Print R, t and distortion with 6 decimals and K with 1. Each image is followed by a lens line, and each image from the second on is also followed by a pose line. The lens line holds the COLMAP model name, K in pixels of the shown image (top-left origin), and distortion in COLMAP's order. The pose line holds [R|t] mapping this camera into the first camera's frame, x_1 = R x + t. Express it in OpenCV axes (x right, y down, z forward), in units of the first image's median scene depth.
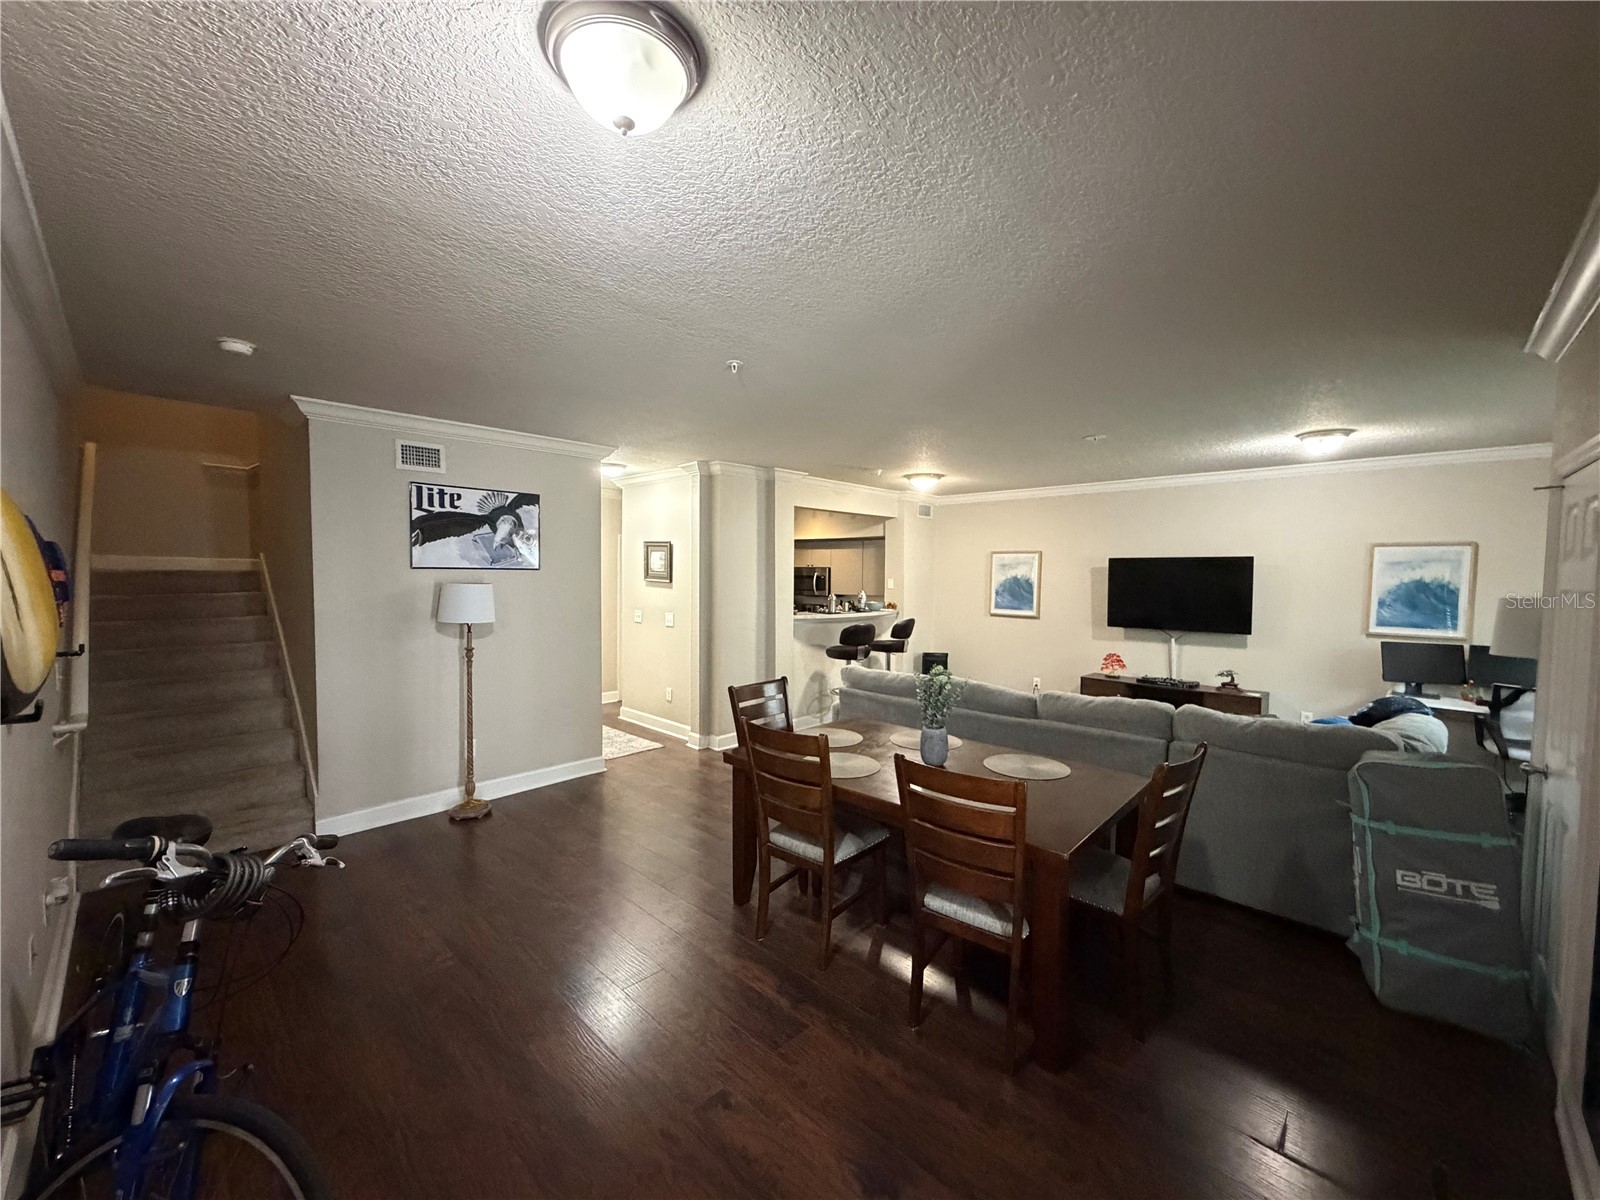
lens RADIAL K [[635.5, 0, 794.9], [0, 635.5, 600.0], [0, 0, 1]] dist [-0.000872, -0.000094]
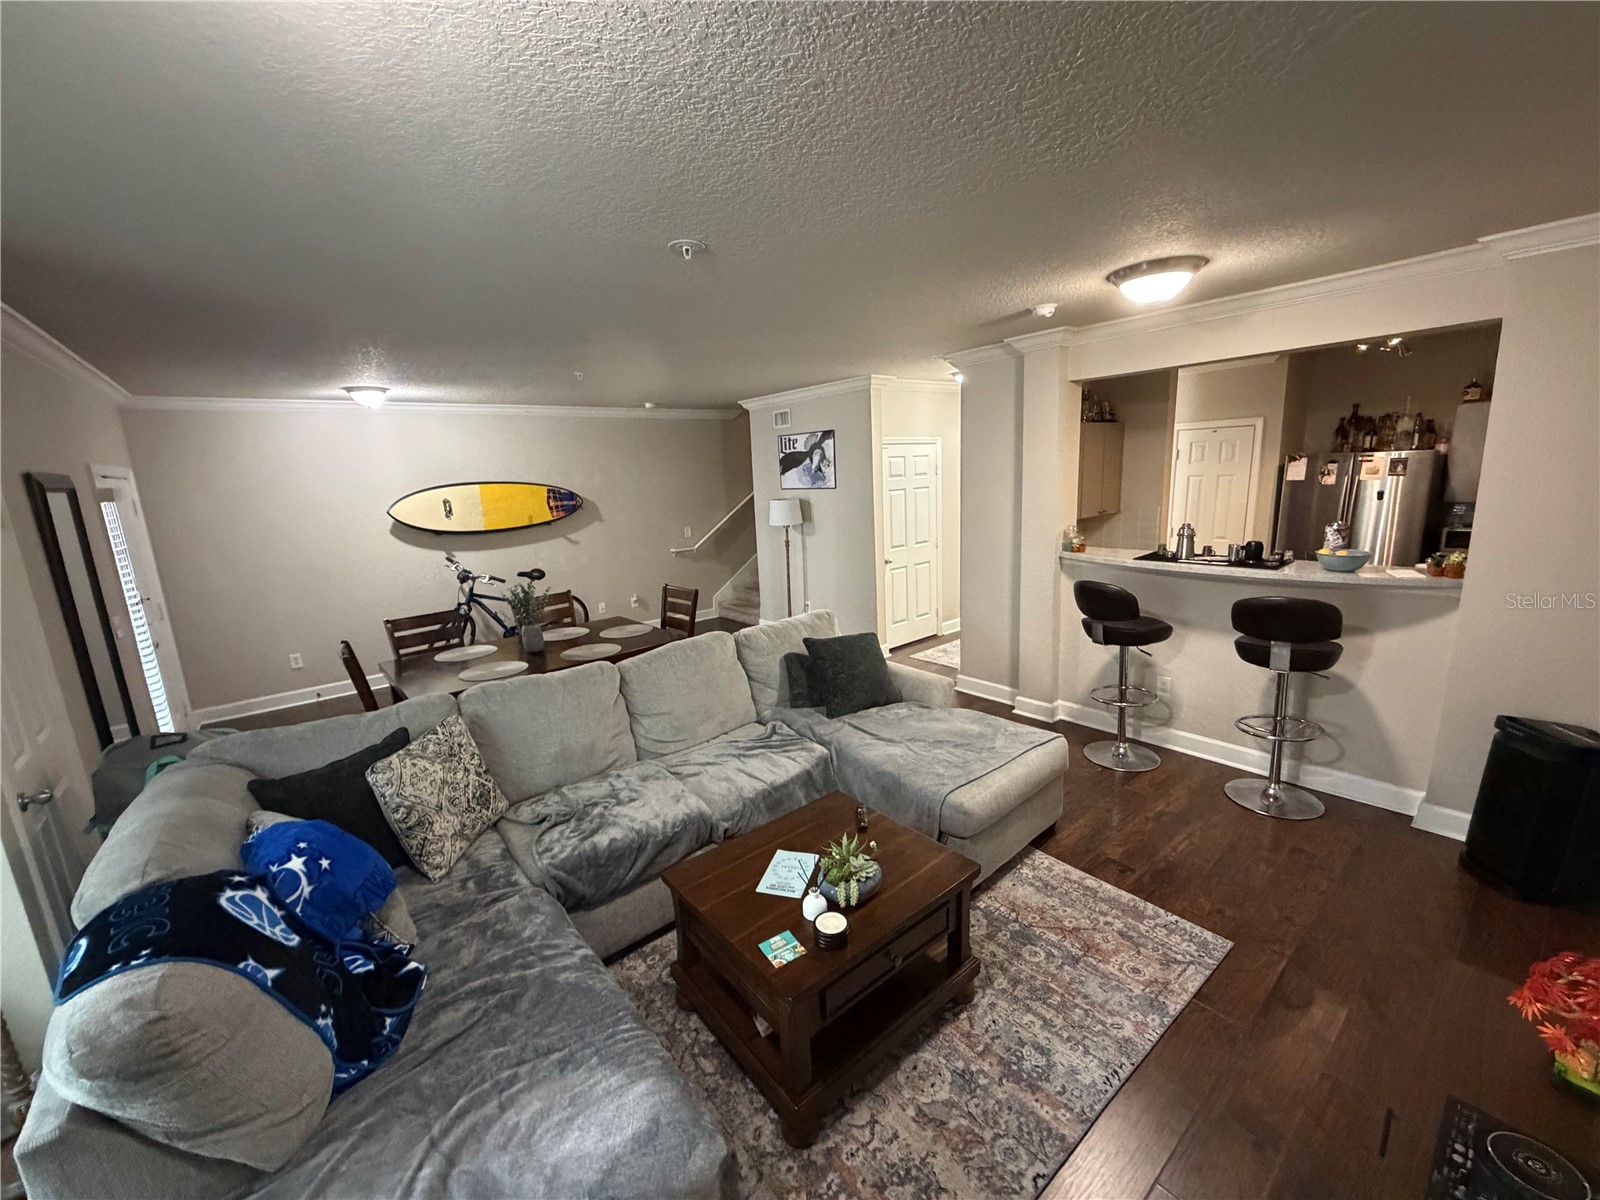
lens RADIAL K [[635.5, 0, 794.9], [0, 635.5, 600.0], [0, 0, 1]] dist [-0.000872, -0.000094]
pose [[-0.118517, 0.194228, -0.973771, 1.073407], [0.001621, 0.980719, 0.195417, -0.090007], [0.992951, 0.021582, -0.116546, 1.237427]]
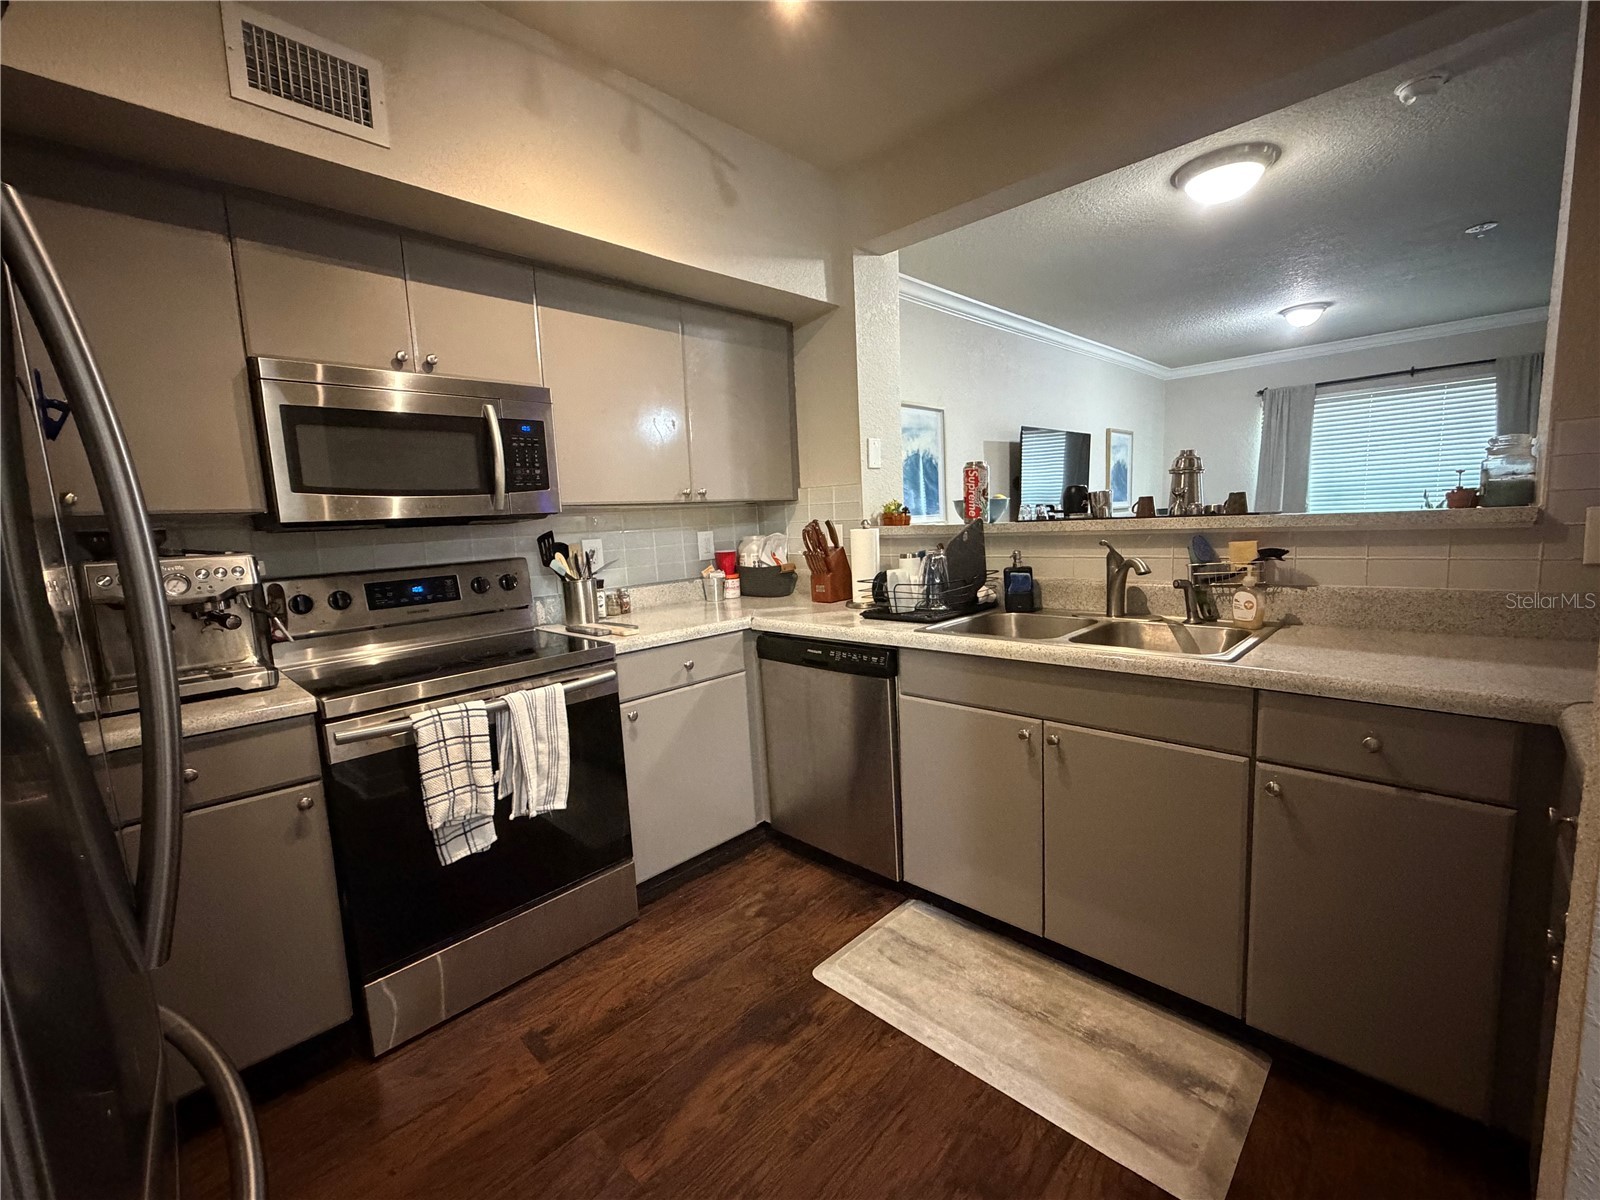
lens RADIAL K [[674.6, 0, 800.0], [0, 674.6, 600.0], [0, 0, 1]] dist [-0.000705, -0.000228]
pose [[0.005197, -0.135856, 0.990715, -0.428753], [0.092591, 0.986538, 0.134798, 0.000893], [-0.995691, 0.091031, 0.017706, 1.994415]]
